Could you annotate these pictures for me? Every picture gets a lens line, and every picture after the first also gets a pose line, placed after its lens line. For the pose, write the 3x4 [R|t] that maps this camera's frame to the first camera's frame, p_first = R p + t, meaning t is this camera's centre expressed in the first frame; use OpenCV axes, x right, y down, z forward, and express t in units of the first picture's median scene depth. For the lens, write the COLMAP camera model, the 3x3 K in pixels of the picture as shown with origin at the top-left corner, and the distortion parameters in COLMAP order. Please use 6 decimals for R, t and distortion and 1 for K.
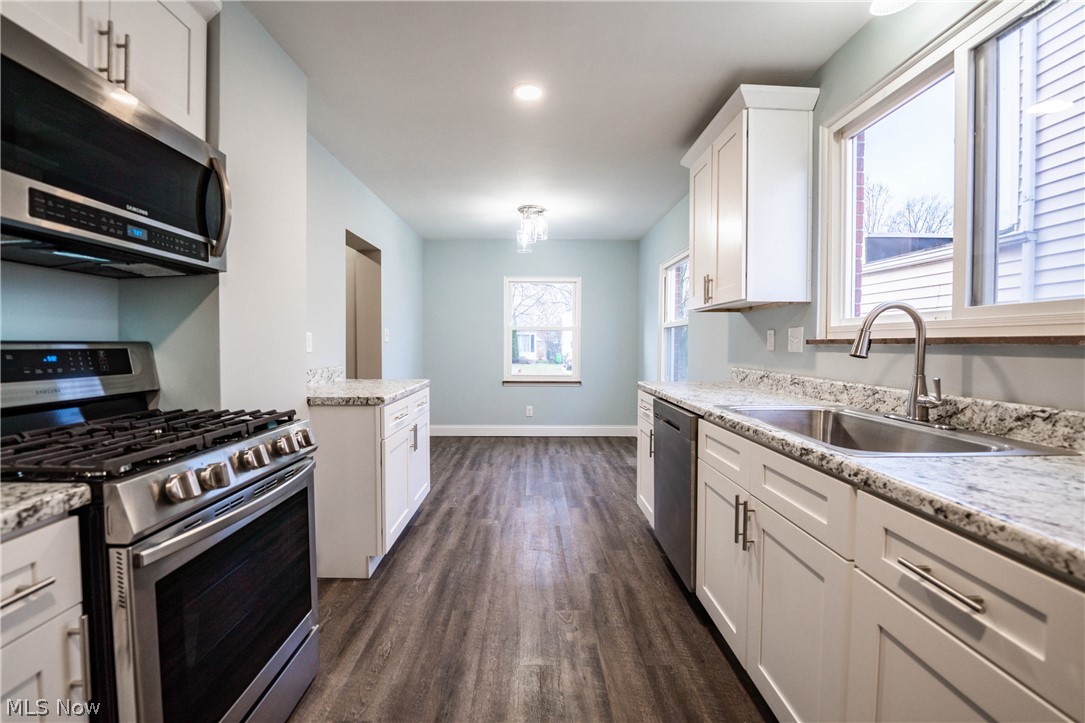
lens RADIAL K [[454.9, 0, 543.5], [0, 454.9, 357.4], [0, 0, 1]] dist [-0.026182, -0.000401]
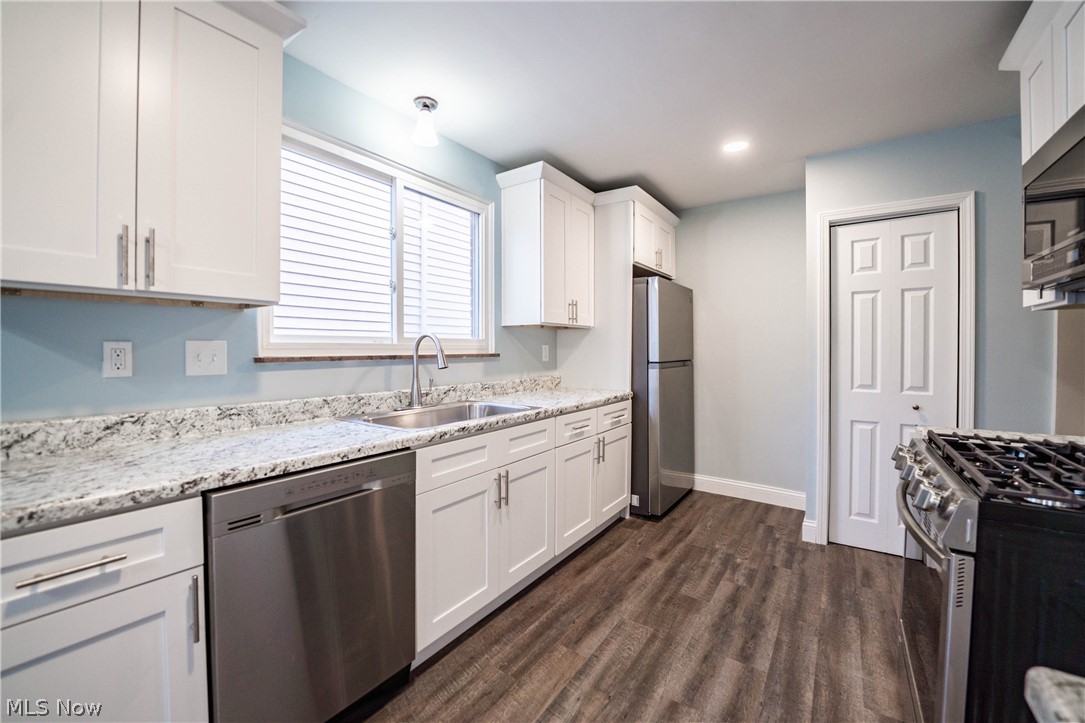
lens RADIAL K [[444.6, 0, 526.8], [0, 444.6, 341.7], [0, 0, 1]] dist [-0.001047, -0.000135]
pose [[-0.790416, -0.000963, 0.612569, -0.313725], [0.011159, 0.999810, 0.015970, -0.077166], [-0.612468, 0.019459, -0.790256, 1.350382]]
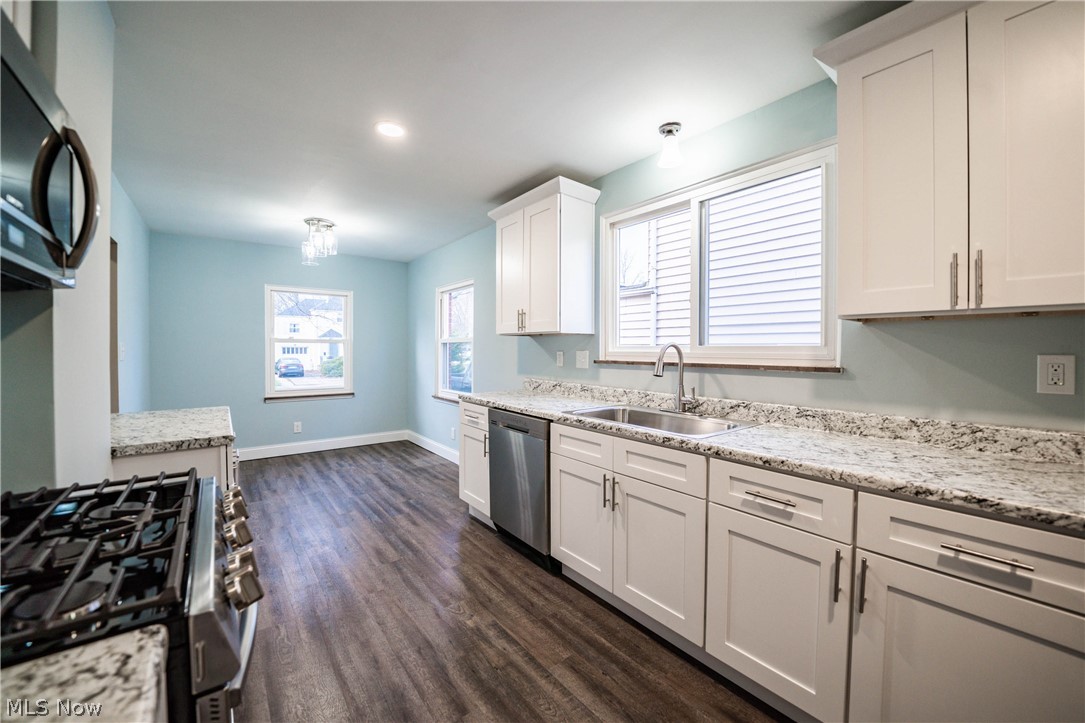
lens RADIAL K [[405.1, 0, 540.2], [0, 405.1, 356.3], [0, 0, 1]] dist [-0.027289, 0.000010]
pose [[0.802535, -0.010489, 0.596513, -0.340112], [0.017499, 0.999829, -0.005962, -0.047020], [-0.596349, 0.015223, 0.802581, 0.050802]]
